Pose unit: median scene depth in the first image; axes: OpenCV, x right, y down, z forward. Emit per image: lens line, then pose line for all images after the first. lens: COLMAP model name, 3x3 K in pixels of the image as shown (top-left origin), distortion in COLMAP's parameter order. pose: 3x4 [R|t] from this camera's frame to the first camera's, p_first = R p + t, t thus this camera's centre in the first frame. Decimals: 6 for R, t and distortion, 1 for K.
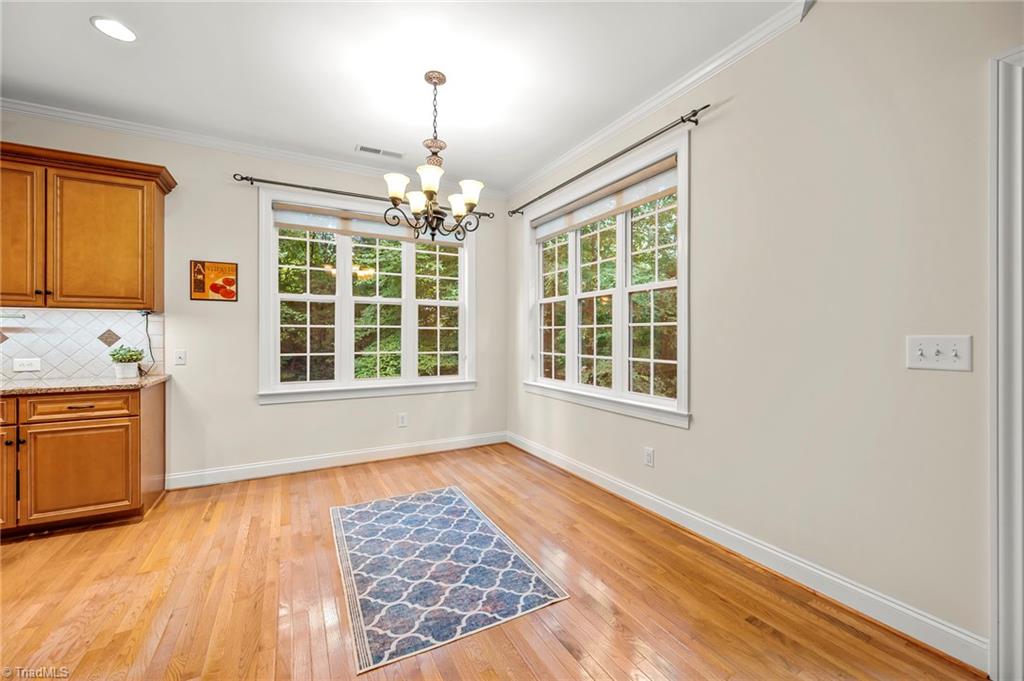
lens RADIAL K [[410.3, 0, 509.6], [0, 410.3, 336.4], [0, 0, 1]] dist [-0.002959, 0.000480]
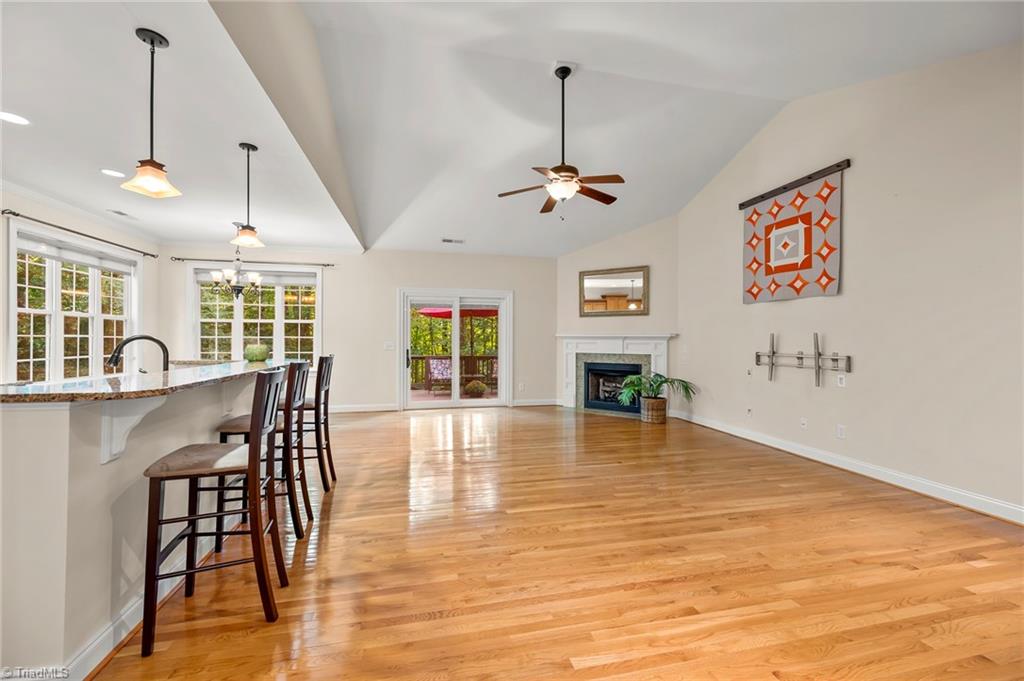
lens RADIAL K [[410.3, 0, 511.6], [0, 410.3, 338.7], [0, 0, 1]] dist [-0.002959, 0.000480]
pose [[0.270093, 0.002048, 0.962832, -1.660808], [-0.002012, 0.999997, -0.001562, -0.022508], [-0.962832, -0.001515, 0.270096, -0.860615]]
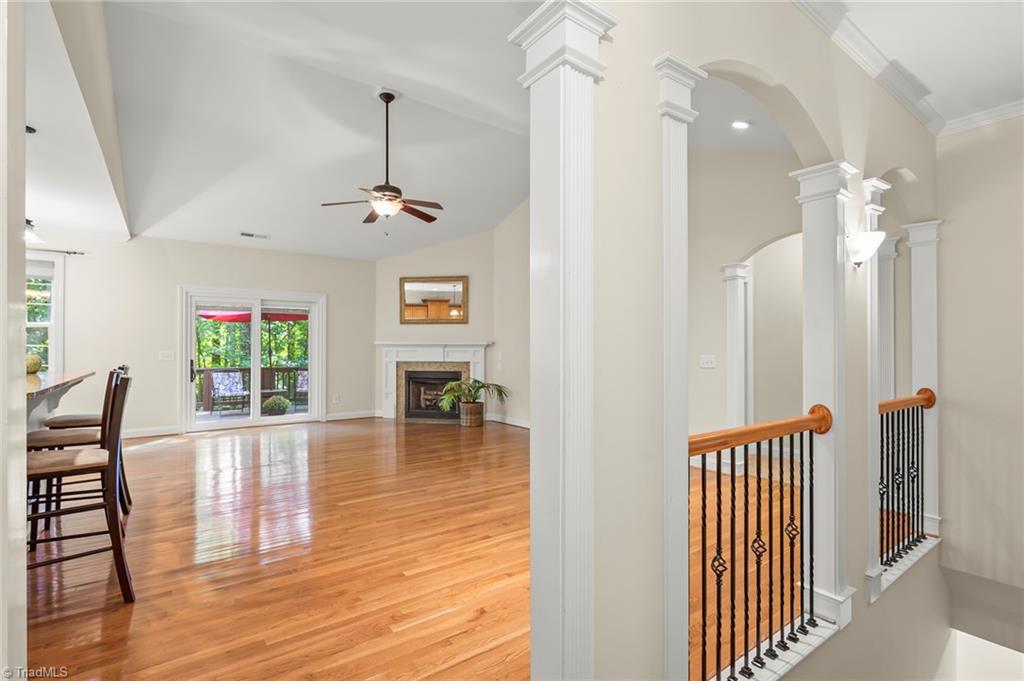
lens RADIAL K [[482.5, 0, 513.2], [0, 482.5, 343.0], [0, 0, 1]] dist [-0.003664, -0.000184]
pose [[-0.129335, 0.008629, 0.991563, -2.078999], [0.001151, 0.999963, -0.008552, -0.022936], [-0.991600, 0.000035, -0.129340, -0.879595]]
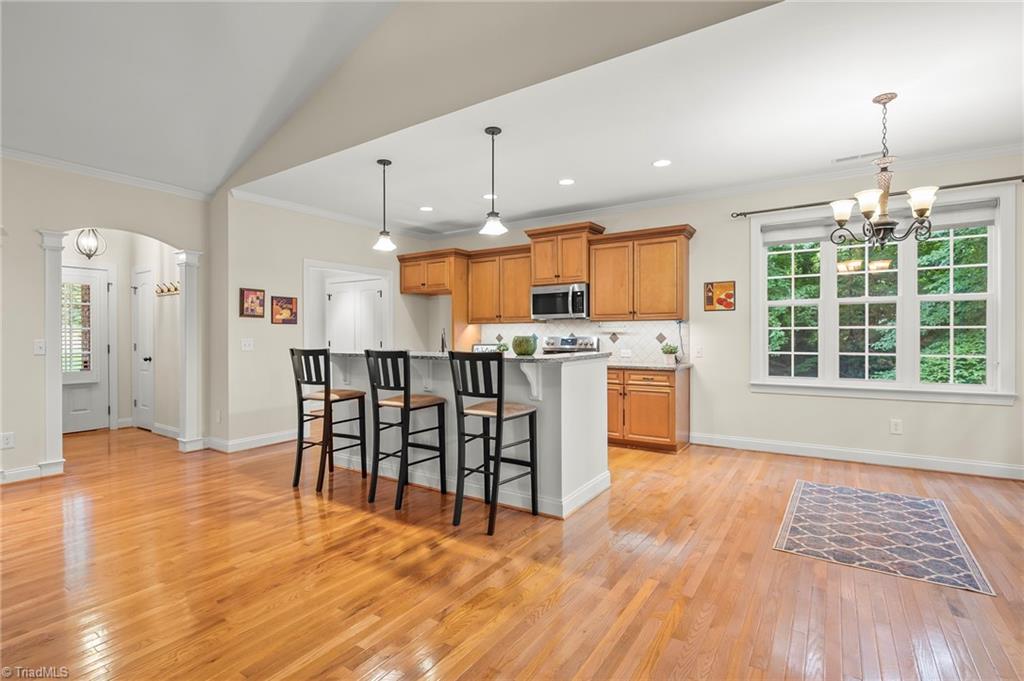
lens RADIAL K [[483.4, 0, 508.2], [0, 483.4, 336.5], [0, 0, 1]] dist [-0.009132, 0.000244]
pose [[0.464538, 0.000413, -0.885553, 0.422480], [0.002062, 0.999997, 0.001548, -0.007094], [0.885551, -0.002546, 0.464535, -0.411135]]
